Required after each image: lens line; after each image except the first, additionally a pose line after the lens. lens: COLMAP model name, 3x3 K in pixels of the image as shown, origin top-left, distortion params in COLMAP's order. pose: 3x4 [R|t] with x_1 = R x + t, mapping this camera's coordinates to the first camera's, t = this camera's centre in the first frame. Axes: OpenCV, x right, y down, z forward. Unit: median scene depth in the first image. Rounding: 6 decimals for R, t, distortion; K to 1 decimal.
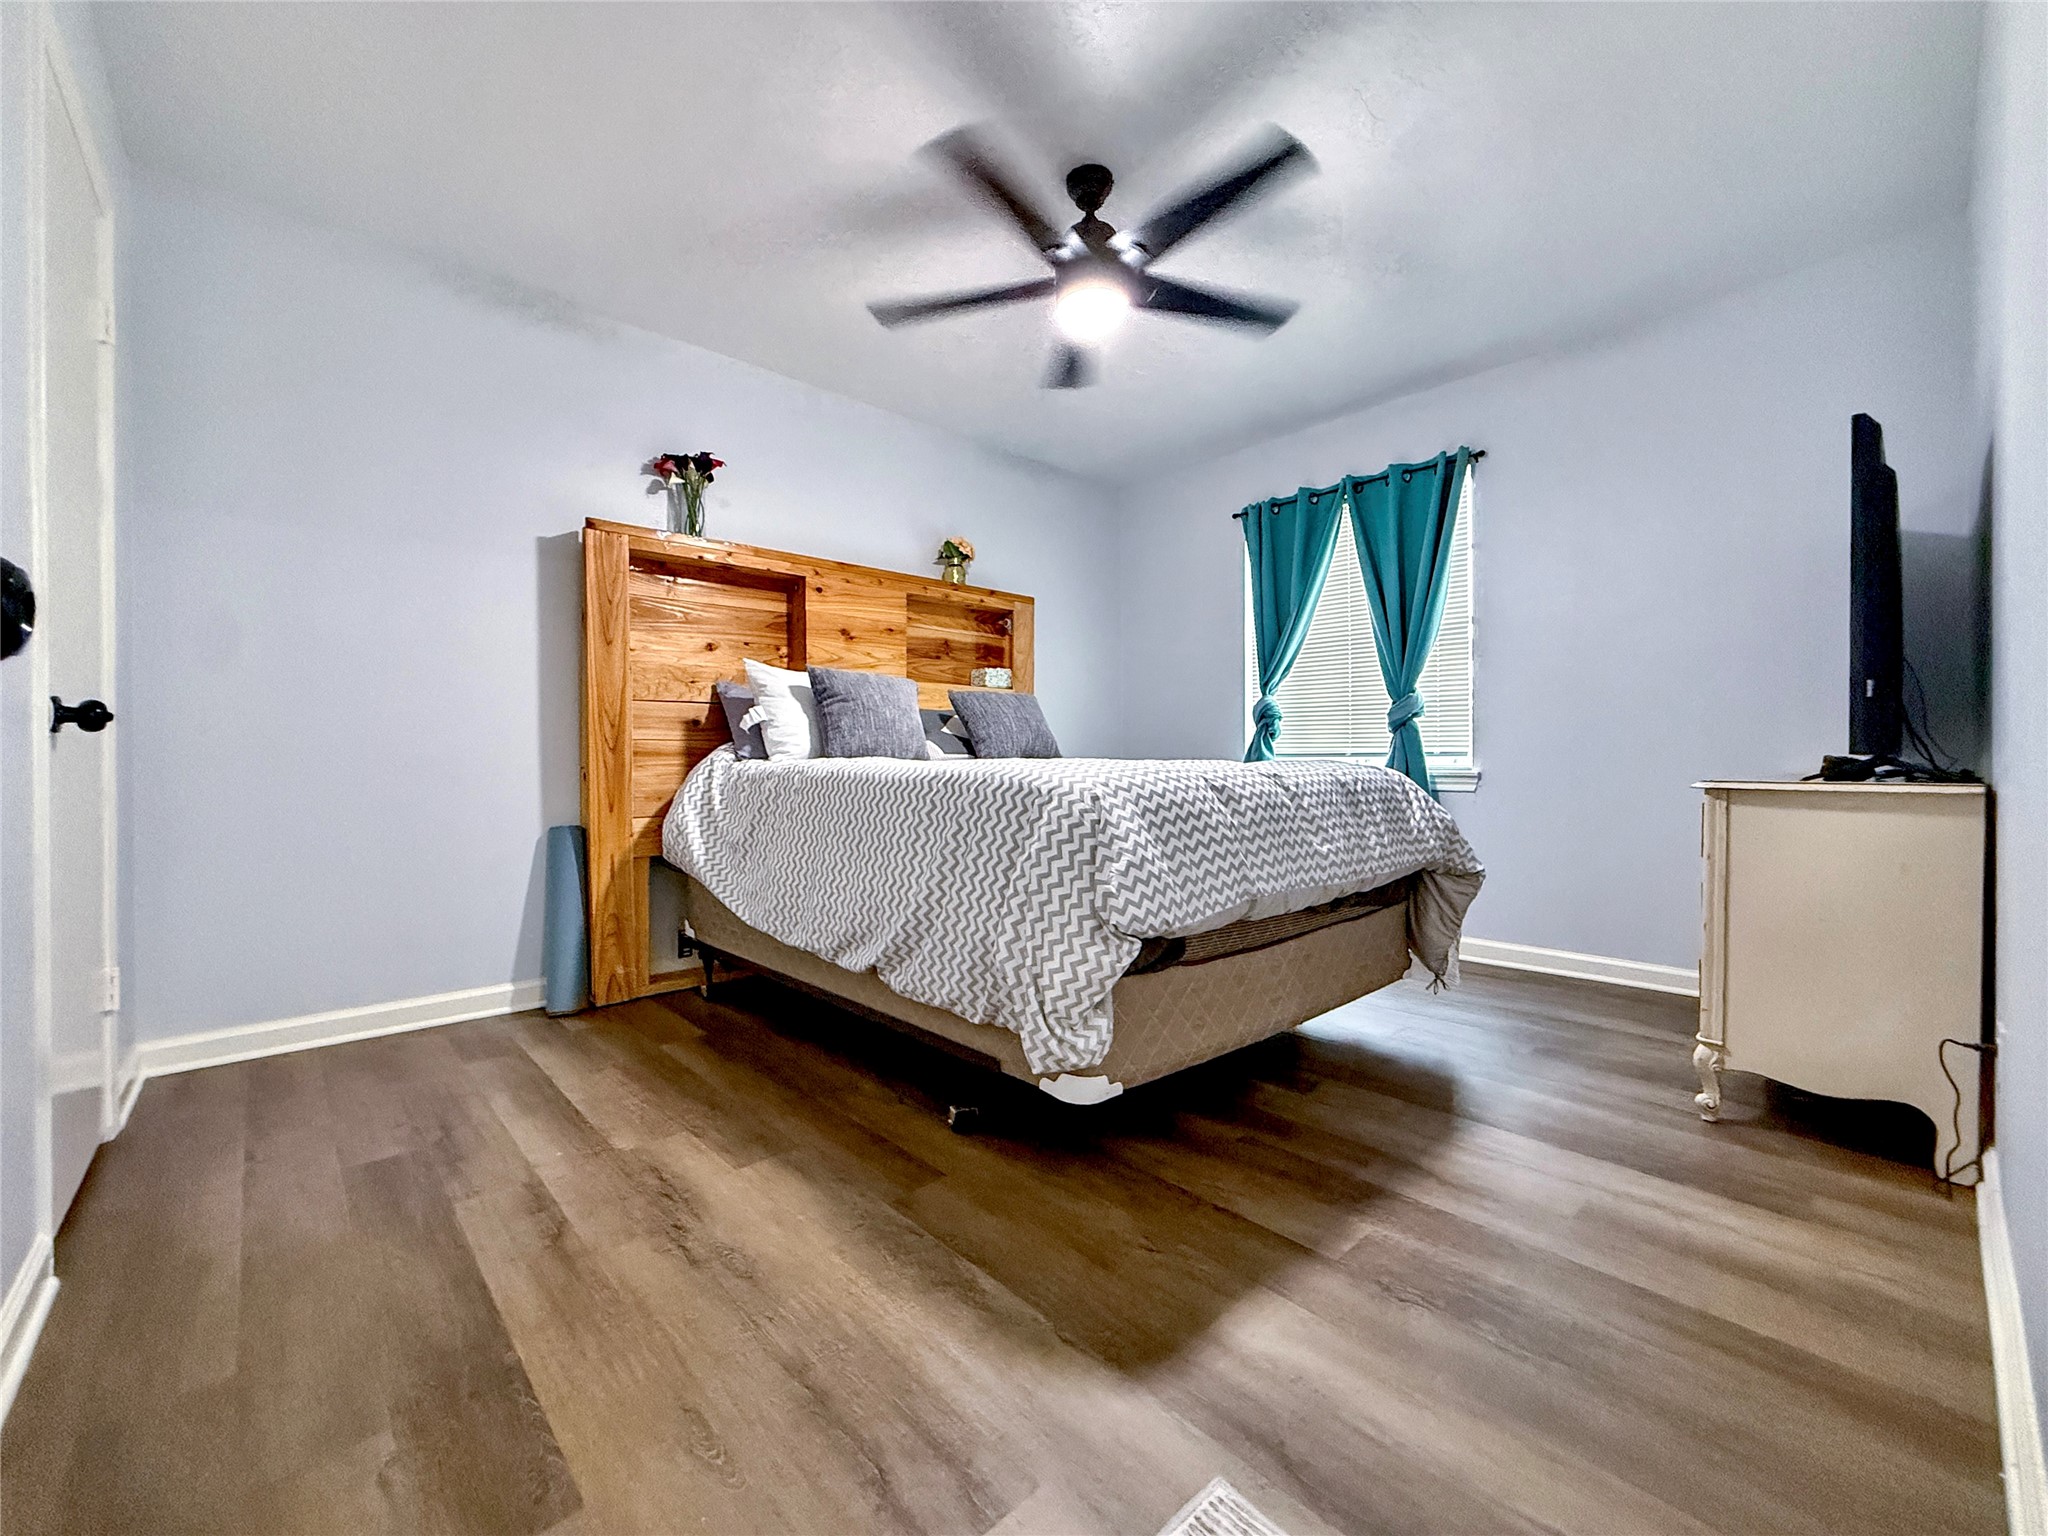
lens RADIAL K [[857.8, 0, 1030.9], [0, 857.8, 764.1], [0, 0, 1]] dist [0.001640, -0.000048]
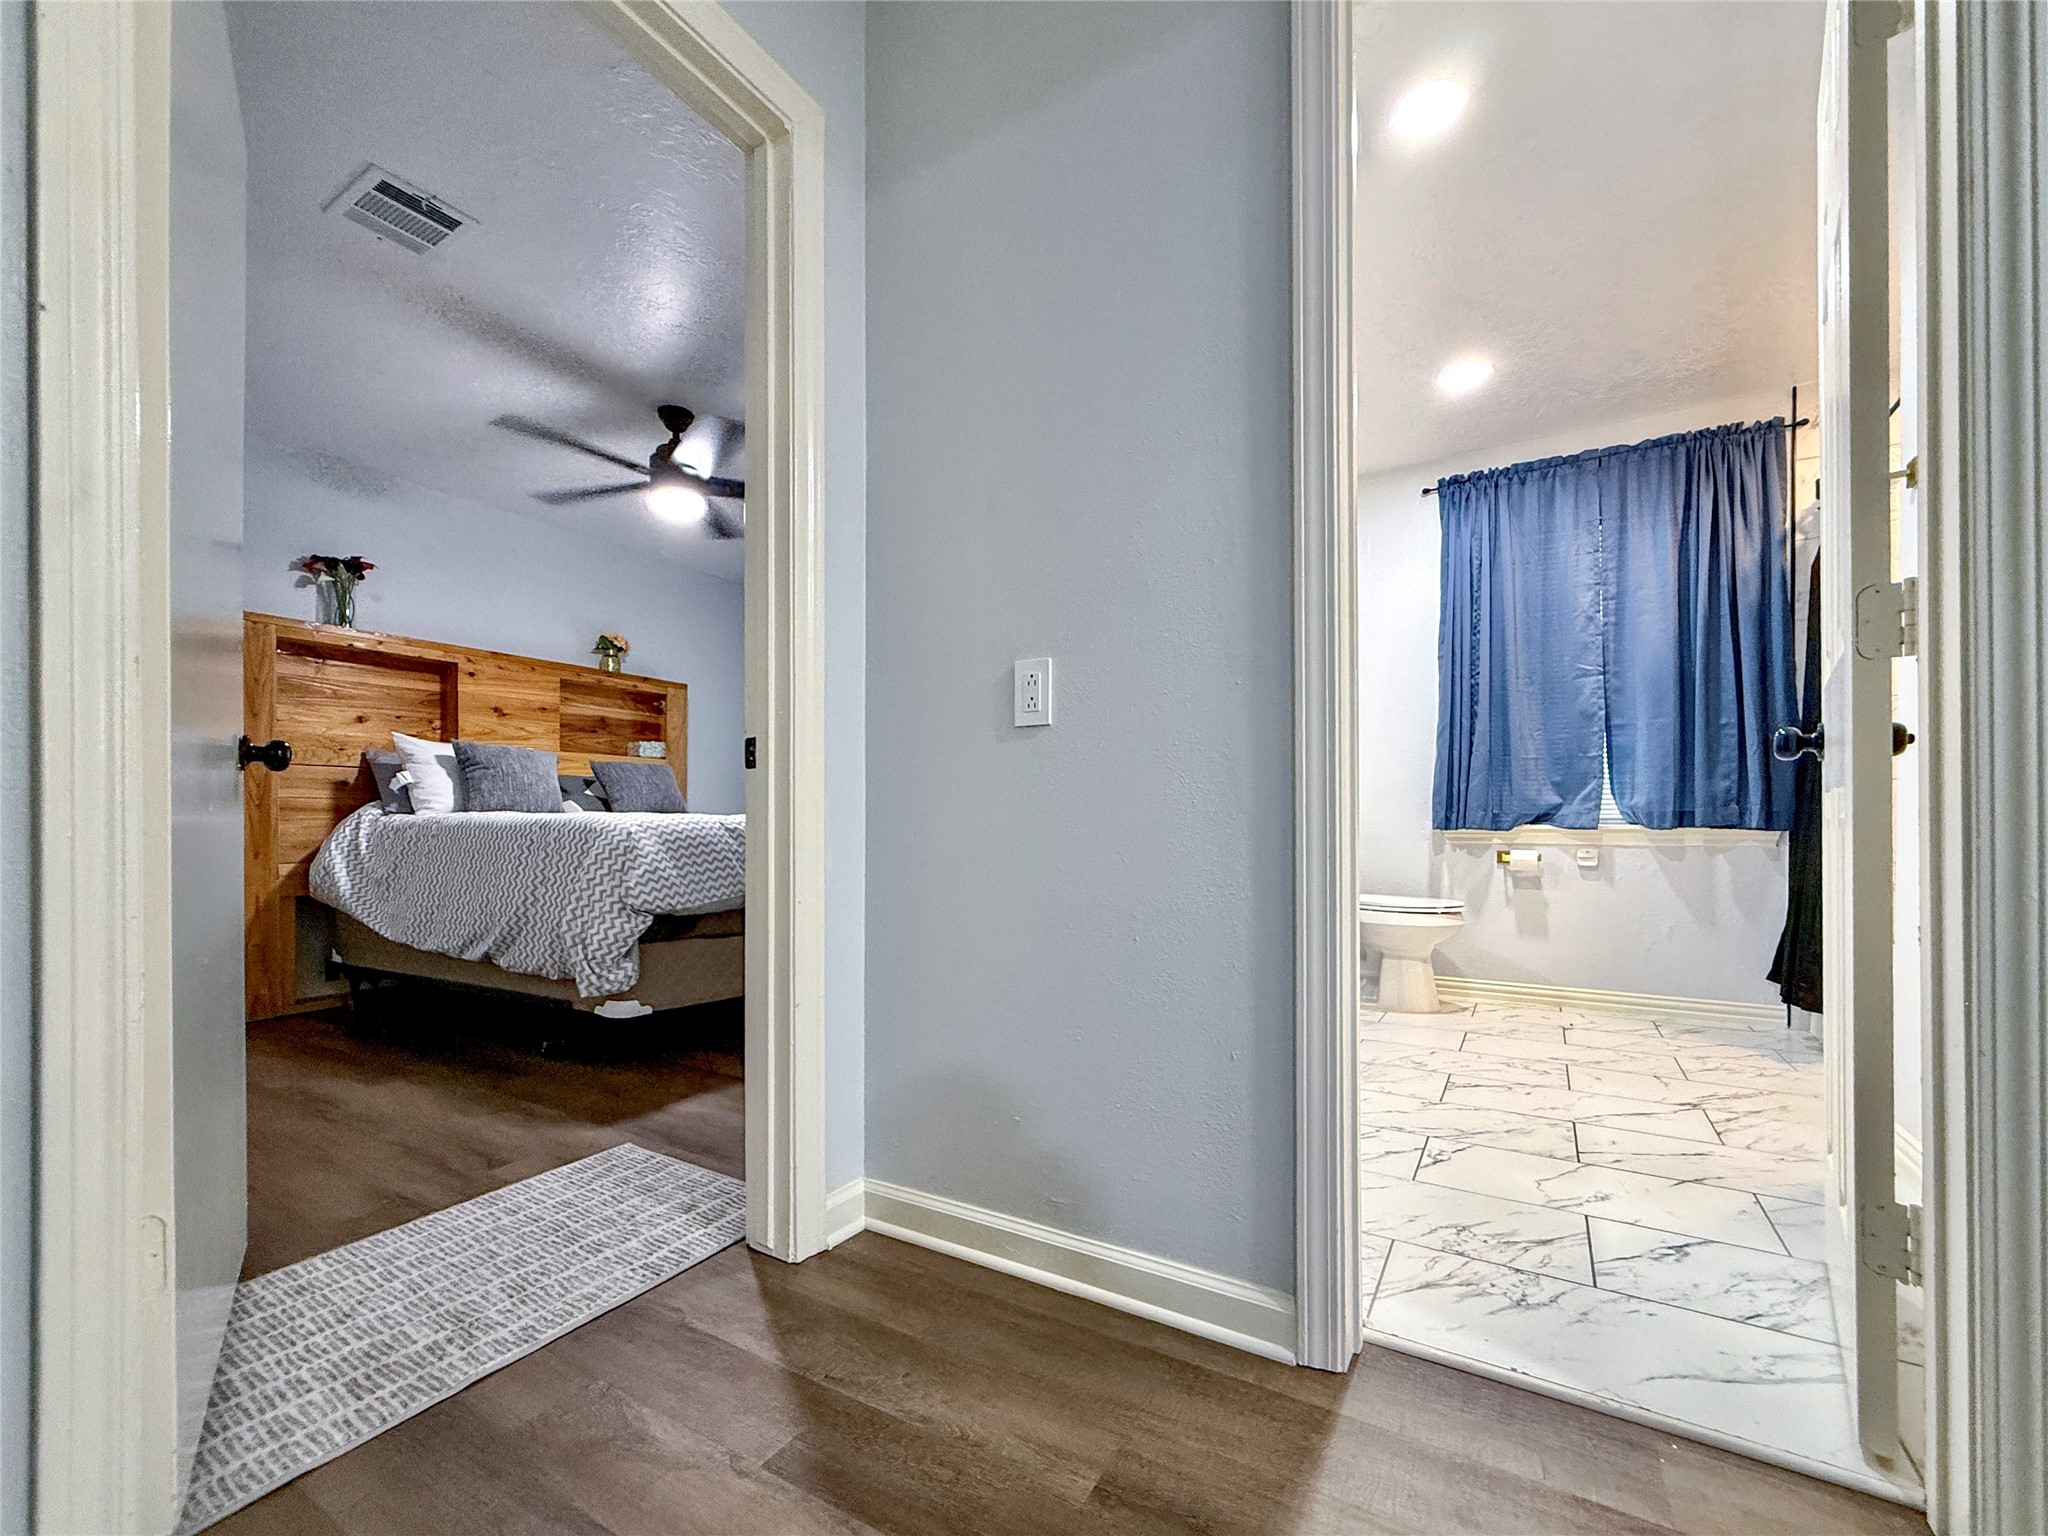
lens RADIAL K [[839.5, 0, 1040.8], [0, 839.5, 819.5], [0, 0, 1]] dist [0.010237, -0.000286]
pose [[0.953156, 0.001458, 0.302475, 0.189257], [0.002220, 0.999928, -0.011814, 0.018874], [-0.302470, 0.011932, 0.953084, -0.441934]]
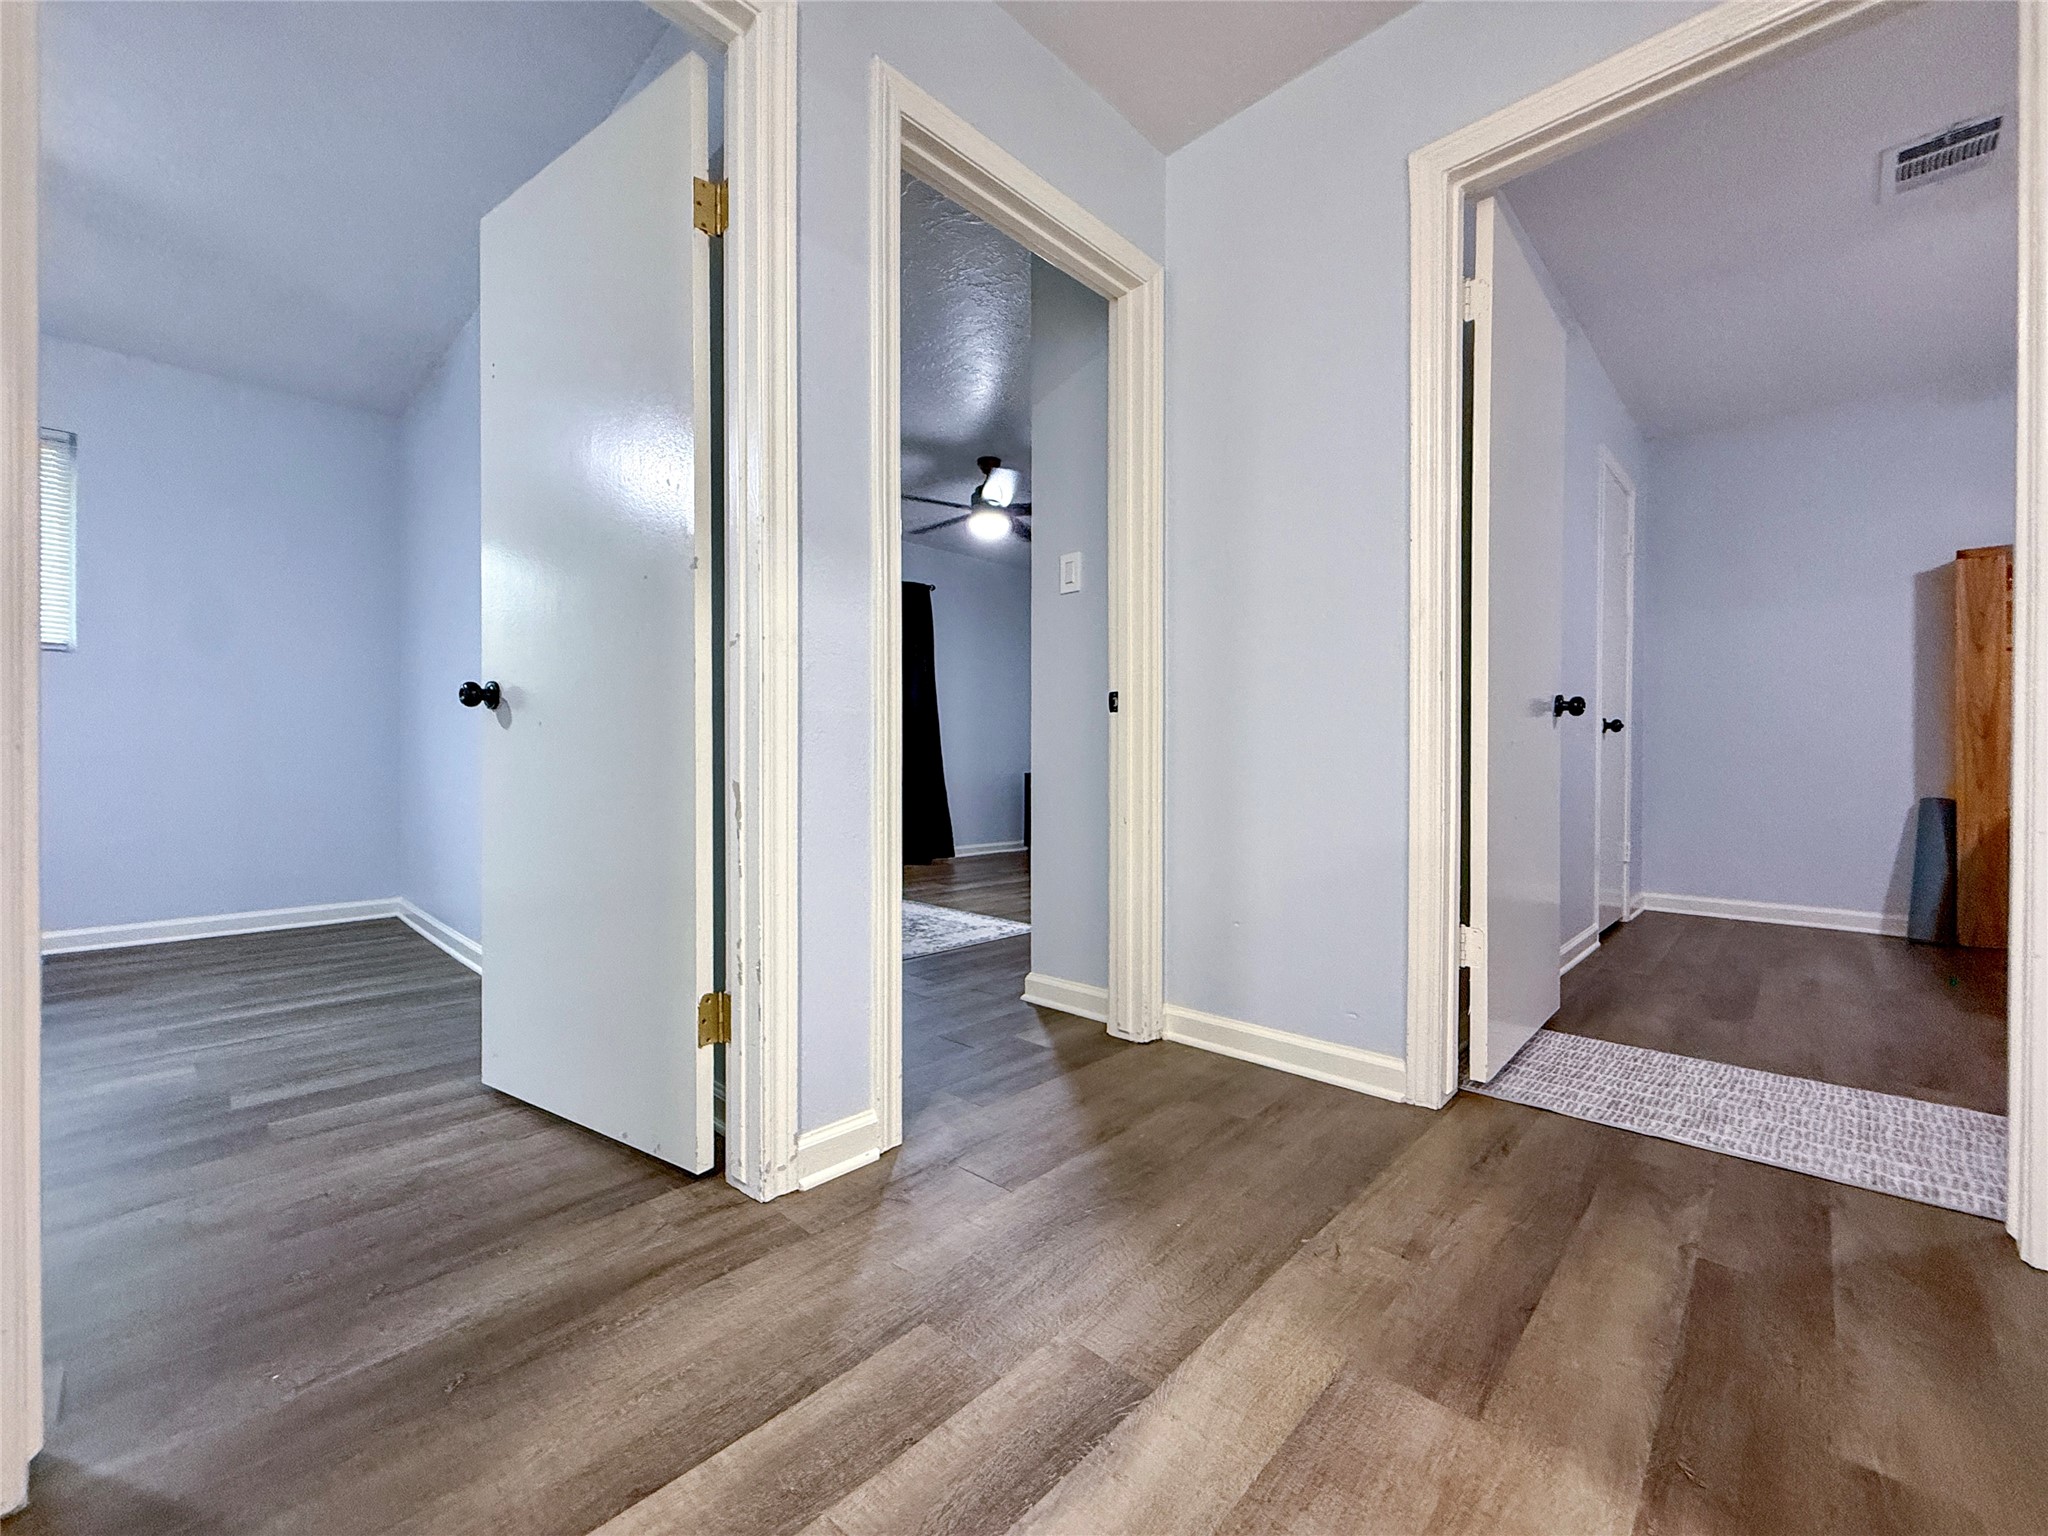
lens RADIAL K [[849.7, 0, 1024.0], [0, 849.7, 768.0], [0, 0, 1]] dist [0.001894, 0.000186]
pose [[0.091879, 0.008556, -0.995733, 0.590127], [-0.011108, 0.999910, 0.007567, 0.032663], [0.995708, 0.010365, 0.091966, -0.455501]]
